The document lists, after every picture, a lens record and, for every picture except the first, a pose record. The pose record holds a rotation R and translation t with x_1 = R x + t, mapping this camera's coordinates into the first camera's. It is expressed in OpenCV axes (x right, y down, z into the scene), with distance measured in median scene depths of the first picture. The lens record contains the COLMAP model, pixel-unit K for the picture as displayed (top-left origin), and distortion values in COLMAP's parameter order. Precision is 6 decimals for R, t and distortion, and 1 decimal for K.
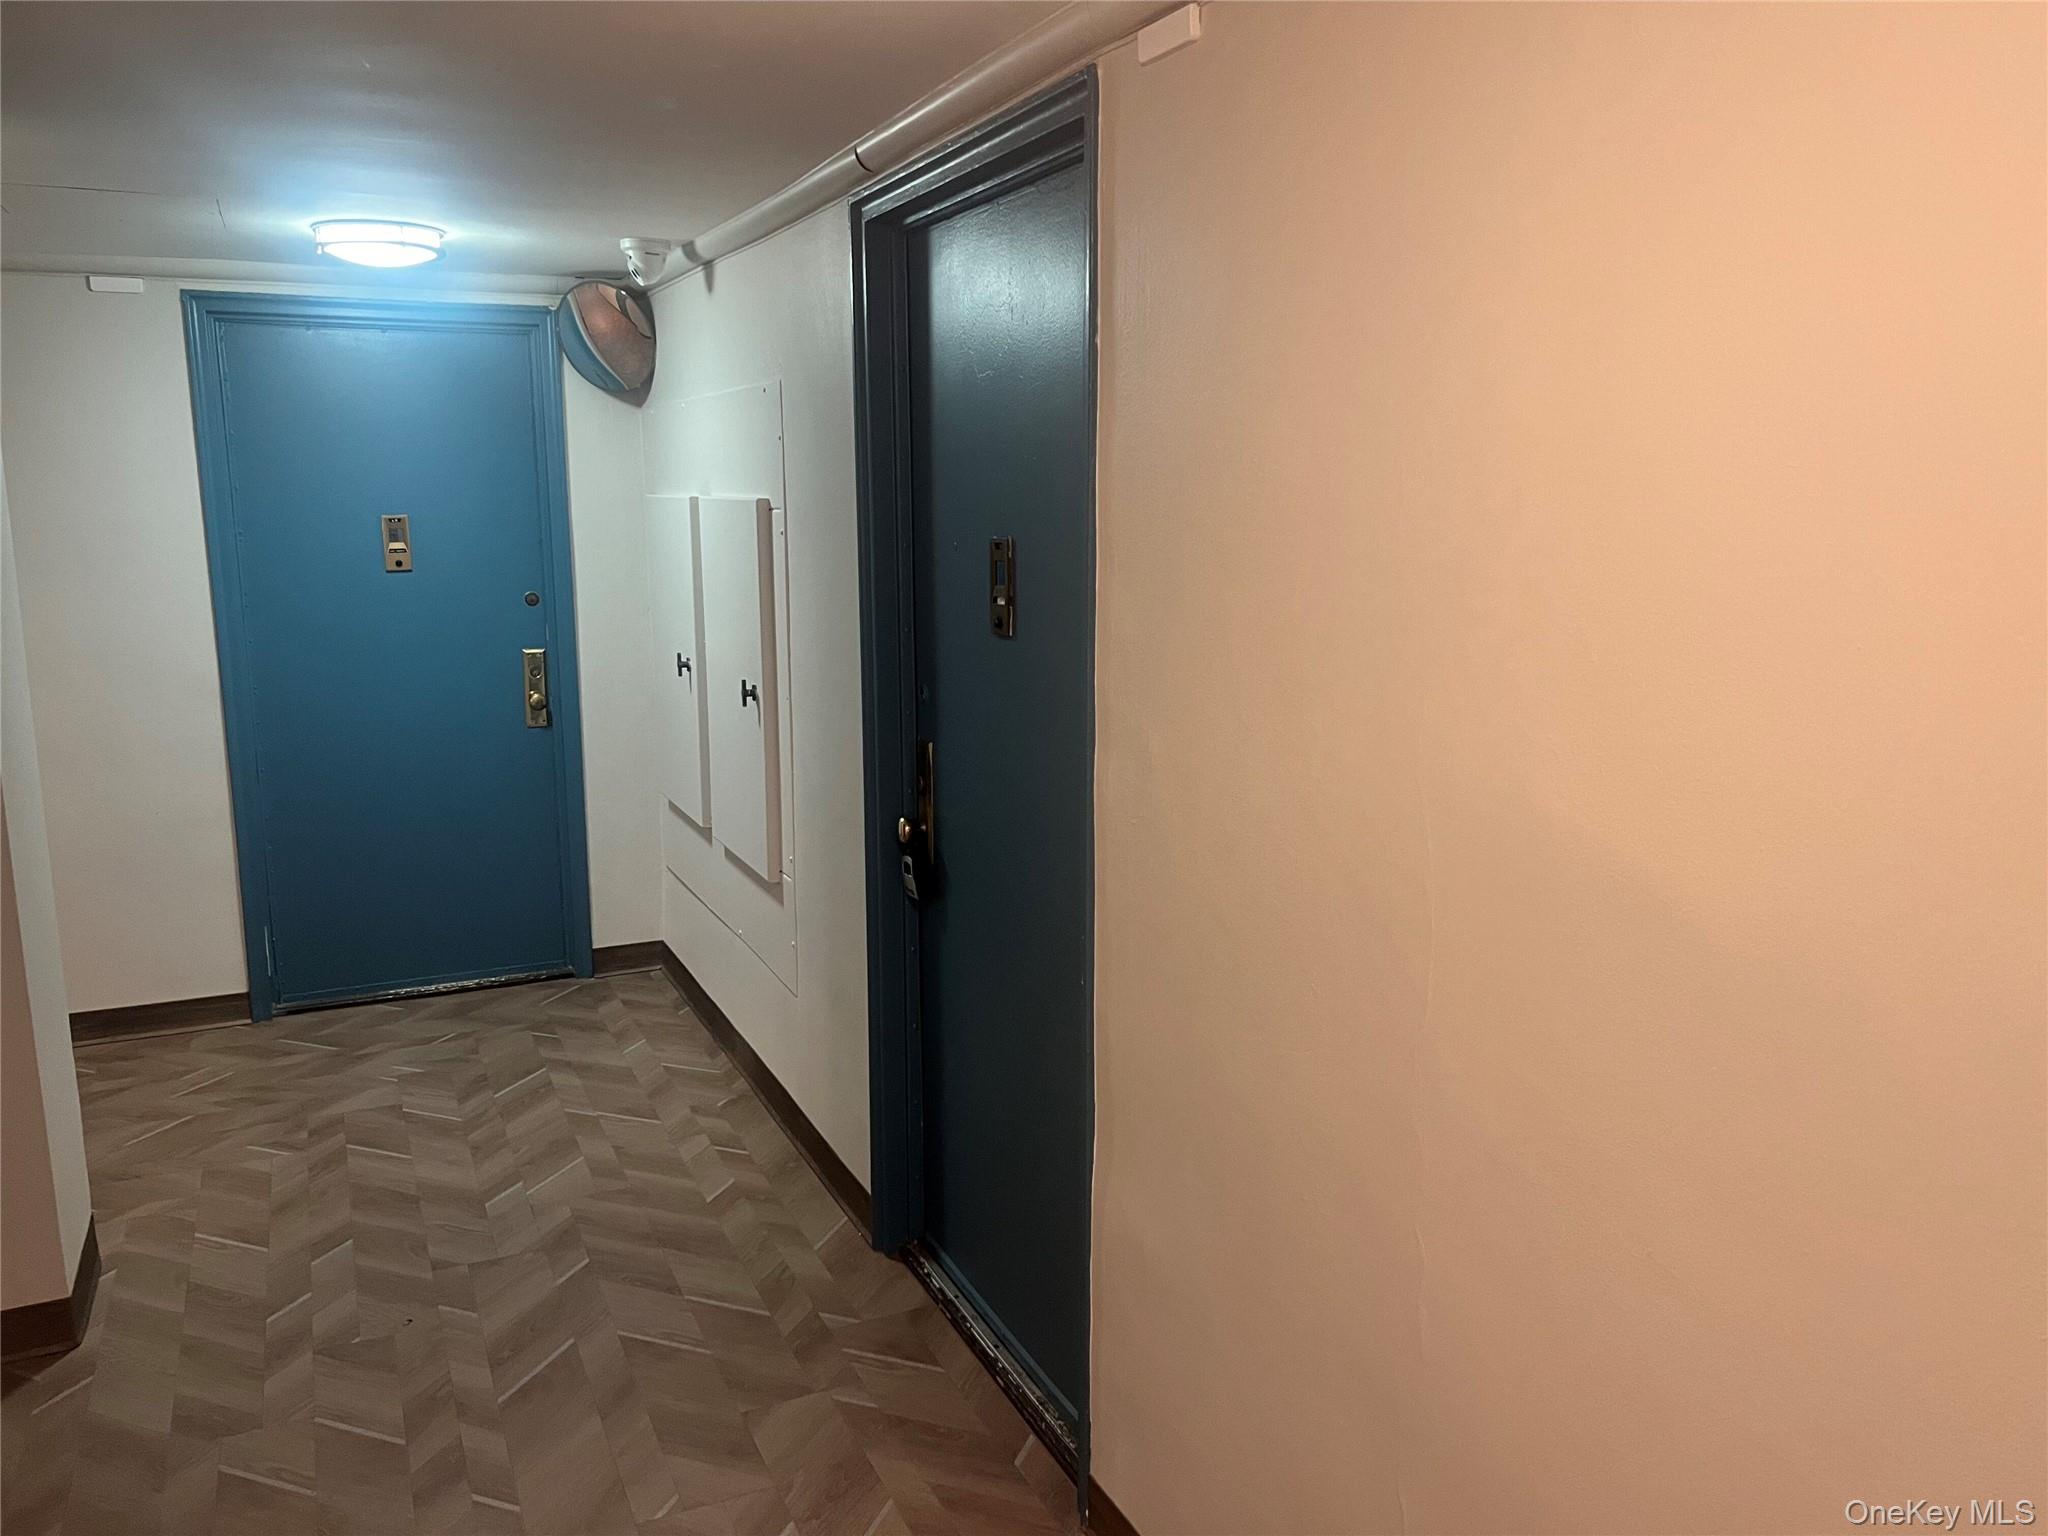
lens RADIAL K [[1551.2, 0, 1023.0], [0, 1551.2, 768.6], [0, 0, 1]] dist [0.040252, -0.038253]
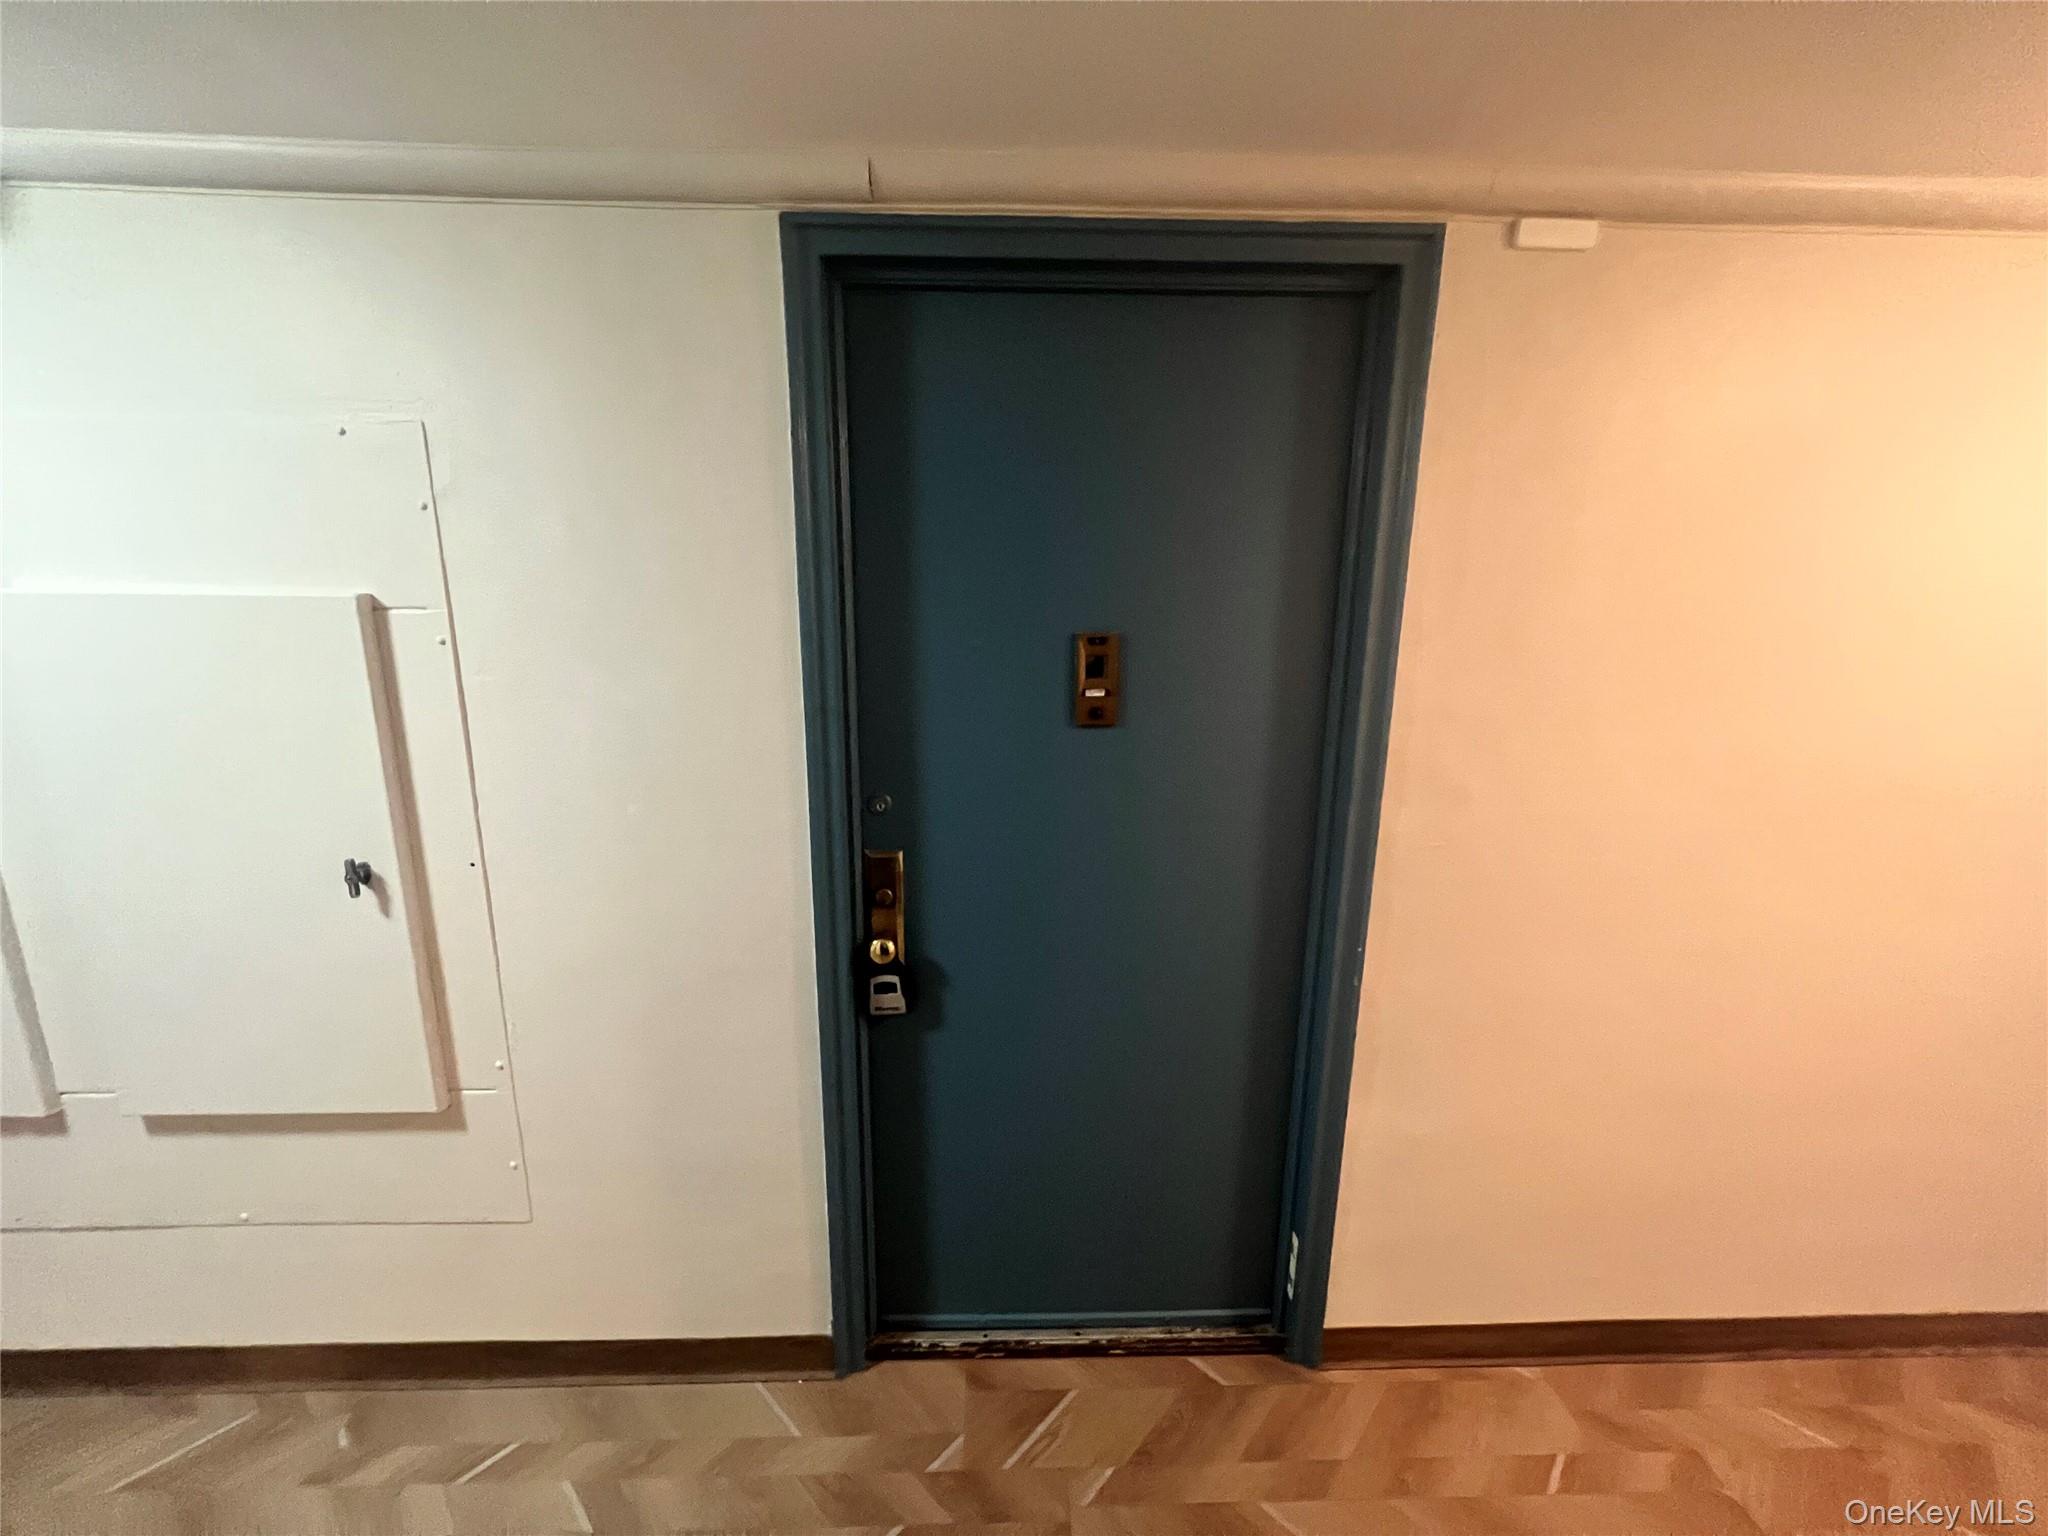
lens RADIAL K [[820.6, 0, 1021.9], [0, 820.6, 758.1], [0, 0, 1]] dist [-0.004238, 0.001376]
pose [[0.388000, -0.198632, 0.900001, -0.453509], [0.151799, 0.976937, 0.150169, -0.131921], [-0.909073, 0.078354, 0.409204, 0.692781]]
